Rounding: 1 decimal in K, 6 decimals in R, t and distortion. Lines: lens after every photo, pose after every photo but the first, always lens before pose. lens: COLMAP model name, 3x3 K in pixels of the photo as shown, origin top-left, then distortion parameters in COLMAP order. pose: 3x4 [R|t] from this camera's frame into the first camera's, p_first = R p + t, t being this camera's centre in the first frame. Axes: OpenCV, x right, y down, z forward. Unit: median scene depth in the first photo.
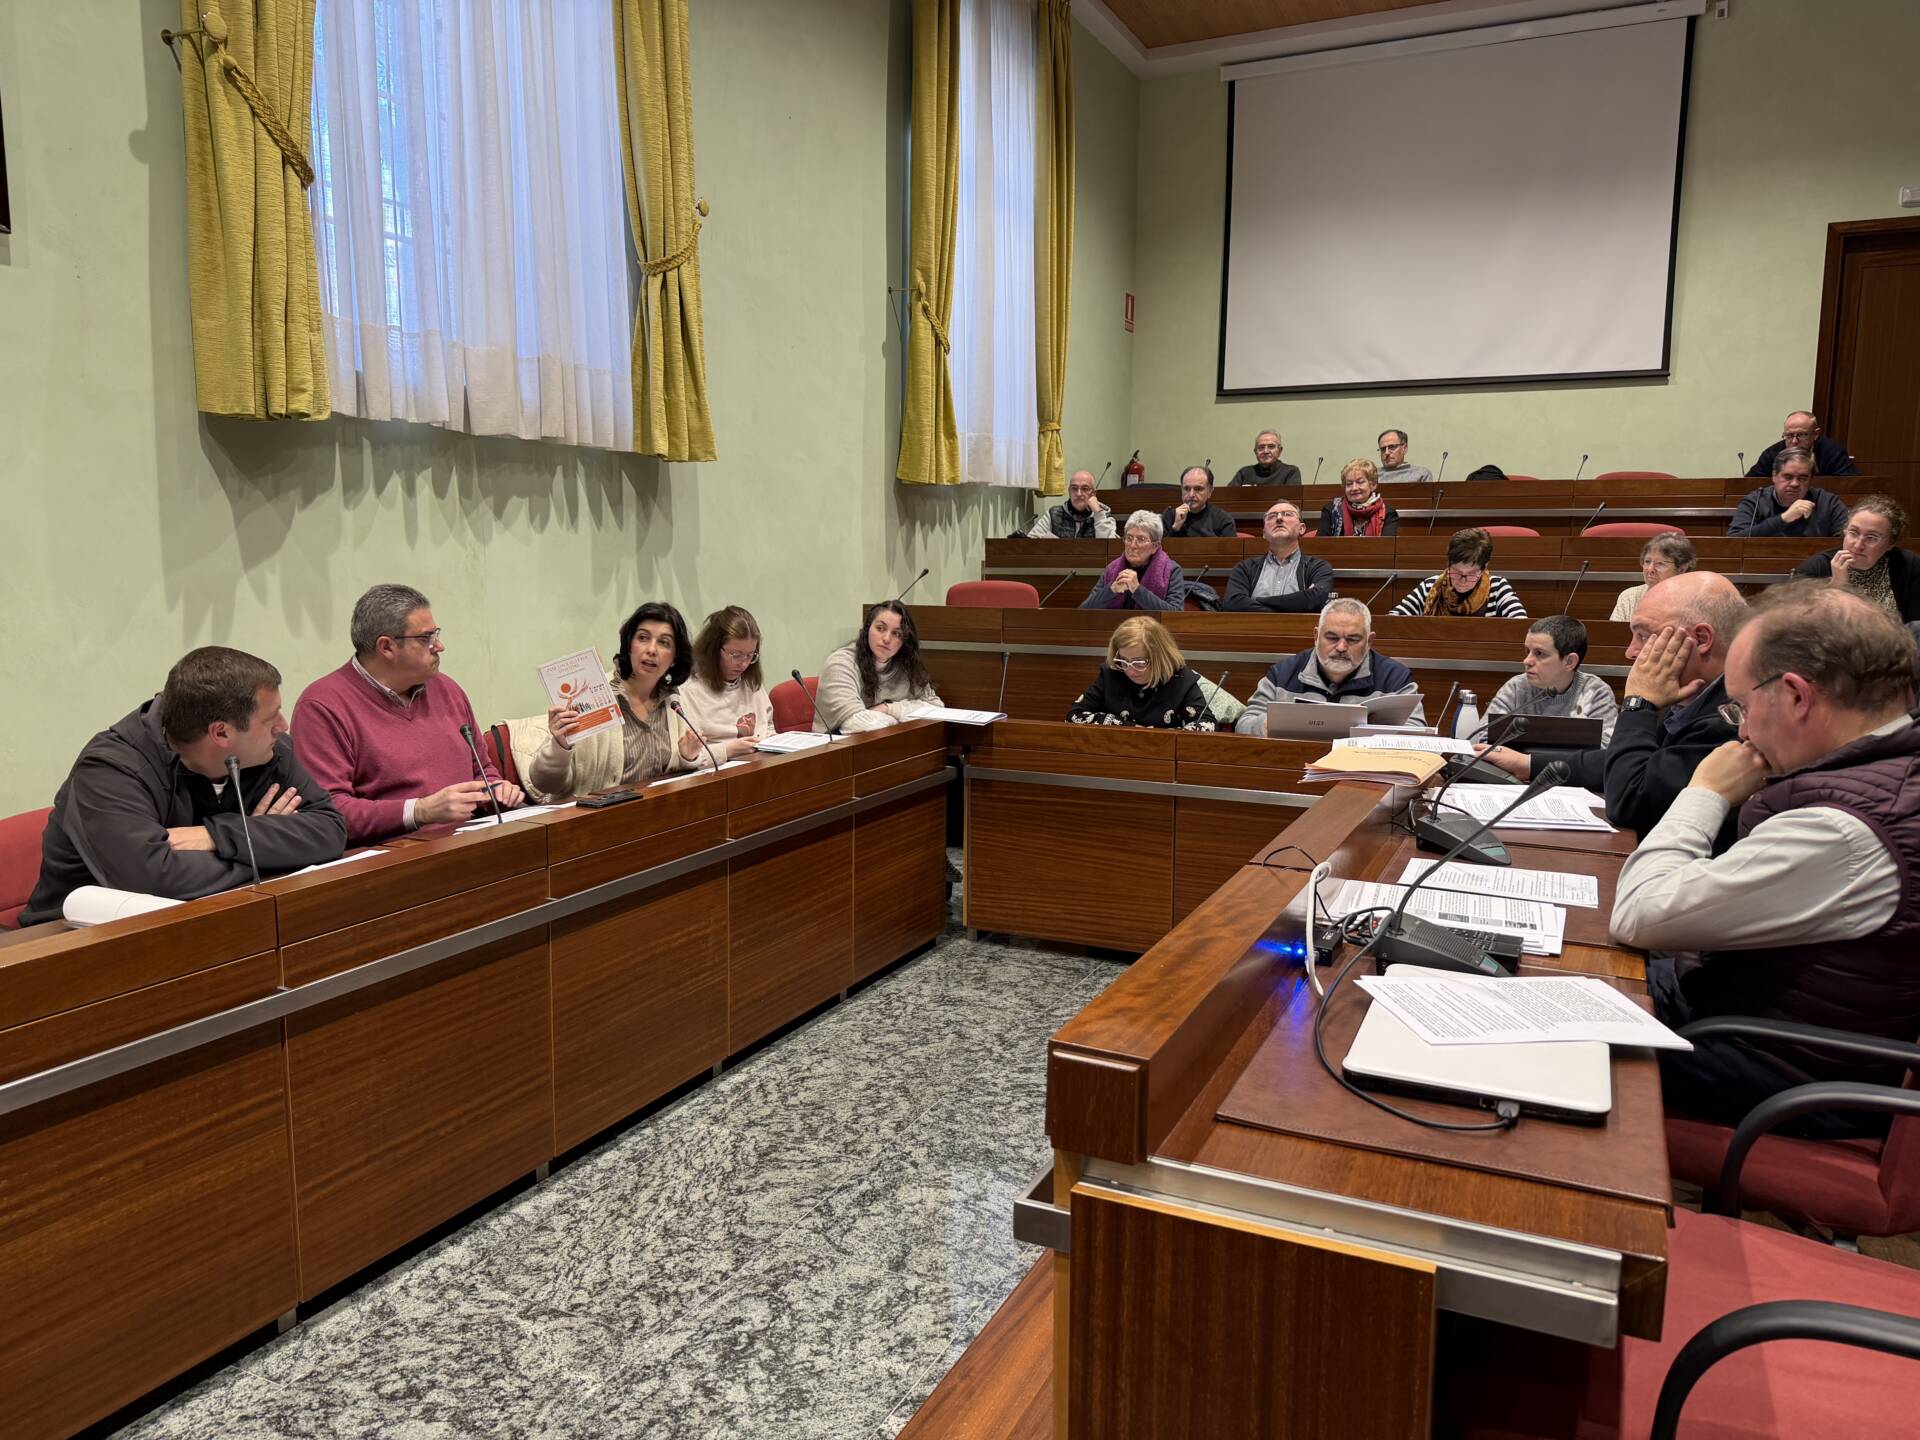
lens RADIAL K [[1345.3, 0, 960.0], [0, 1345.3, 720.0], [0, 0, 1]] dist [-0.000727, -0.006343]
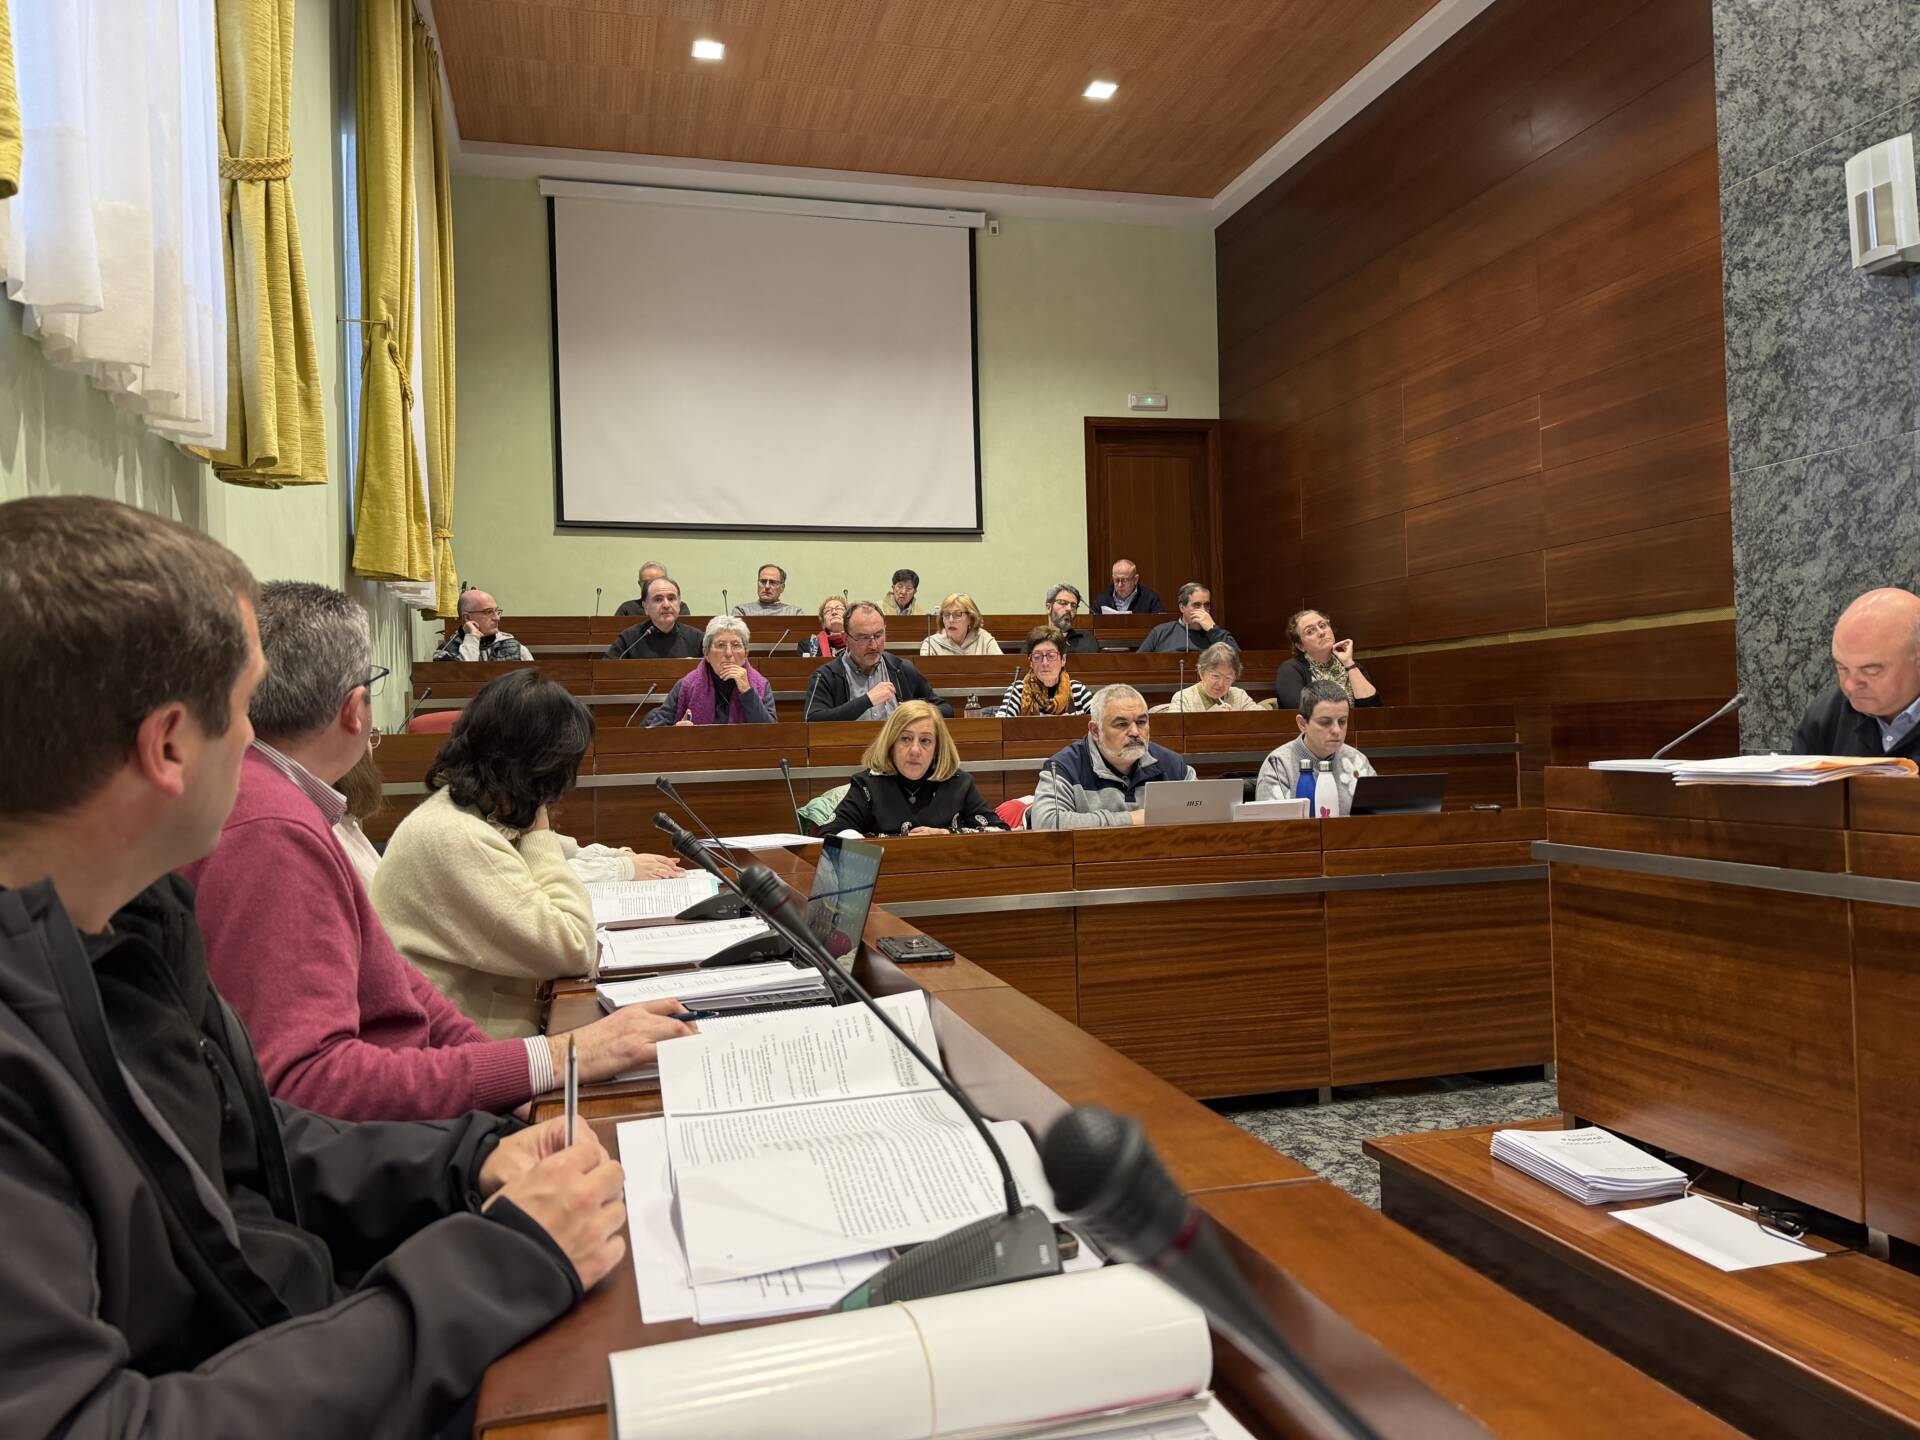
lens RADIAL K [[1345.3, 0, 960.0], [0, 1345.3, 720.0], [0, 0, 1]] dist [-0.000727, -0.006343]
pose [[0.765843, -0.018319, 0.642766, -0.209886], [0.110338, 0.988512, -0.103292, 0.009580], [-0.633490, 0.150027, 0.759067, 0.196035]]
